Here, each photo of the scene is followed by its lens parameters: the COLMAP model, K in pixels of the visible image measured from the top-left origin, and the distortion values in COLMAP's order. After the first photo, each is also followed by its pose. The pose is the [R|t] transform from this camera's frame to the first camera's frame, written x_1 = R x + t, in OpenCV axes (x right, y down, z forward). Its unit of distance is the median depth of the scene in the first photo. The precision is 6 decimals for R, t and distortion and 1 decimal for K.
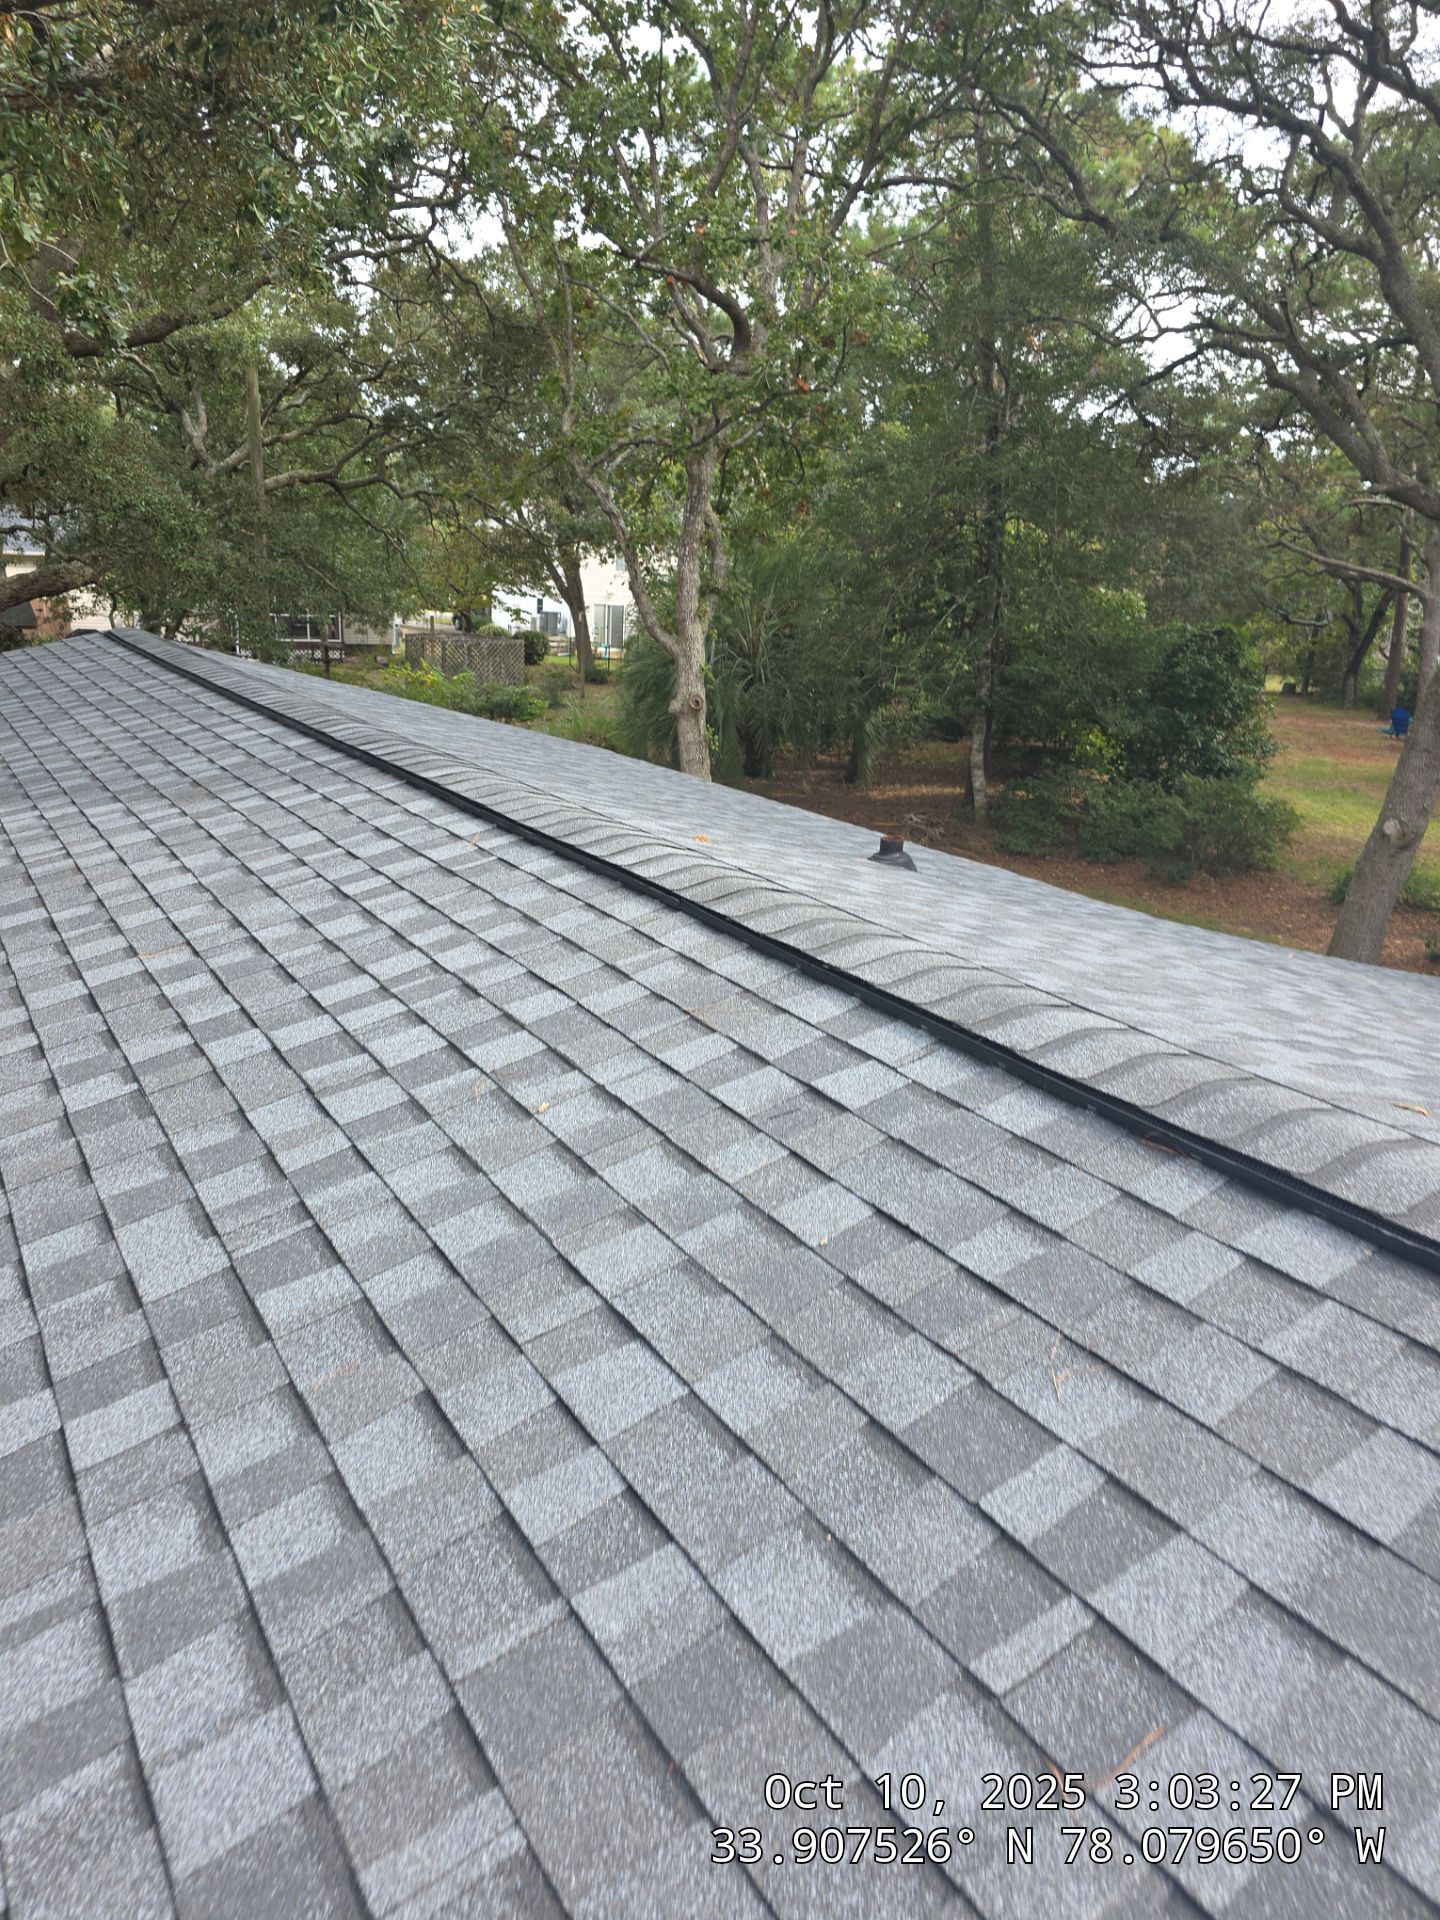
lens RADIAL K [[1267.8, 0, 692.3], [0, 1267.8, 964.3], [0, 0, 1]] dist [0.065105, -0.053513]
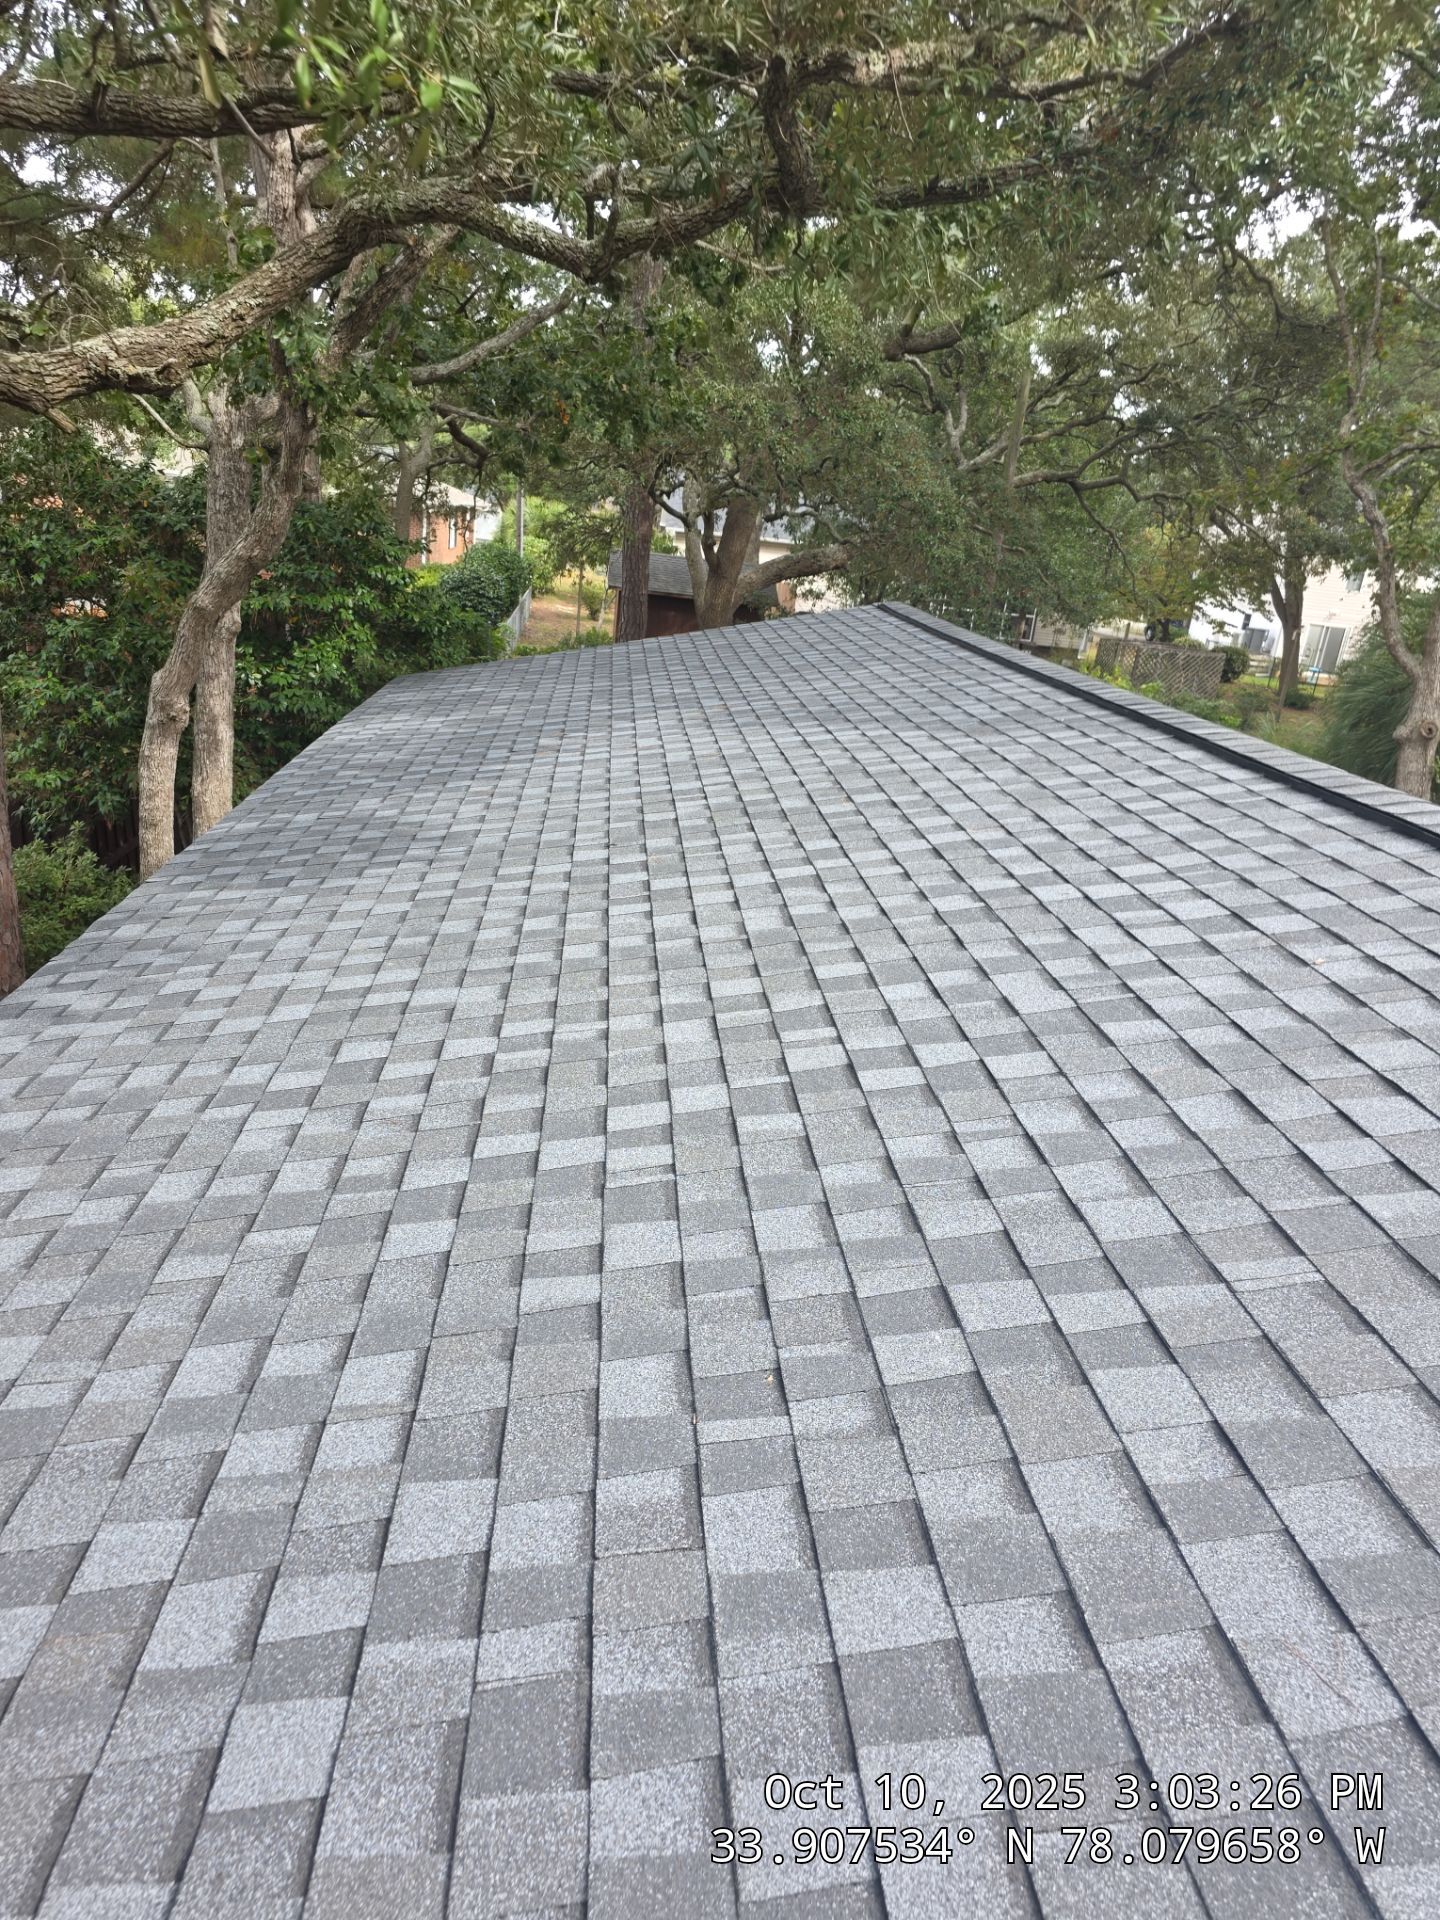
lens RADIAL K [[1283.8, 0, 721.3], [0, 1283.8, 989.6], [0, 0, 1]] dist [0.092760, -0.115427]
pose [[0.883945, 0.203969, -0.420758, -0.056577], [-0.199820, 0.978318, 0.054464, 0.115769], [0.422744, 0.035933, 0.905536, -0.260246]]
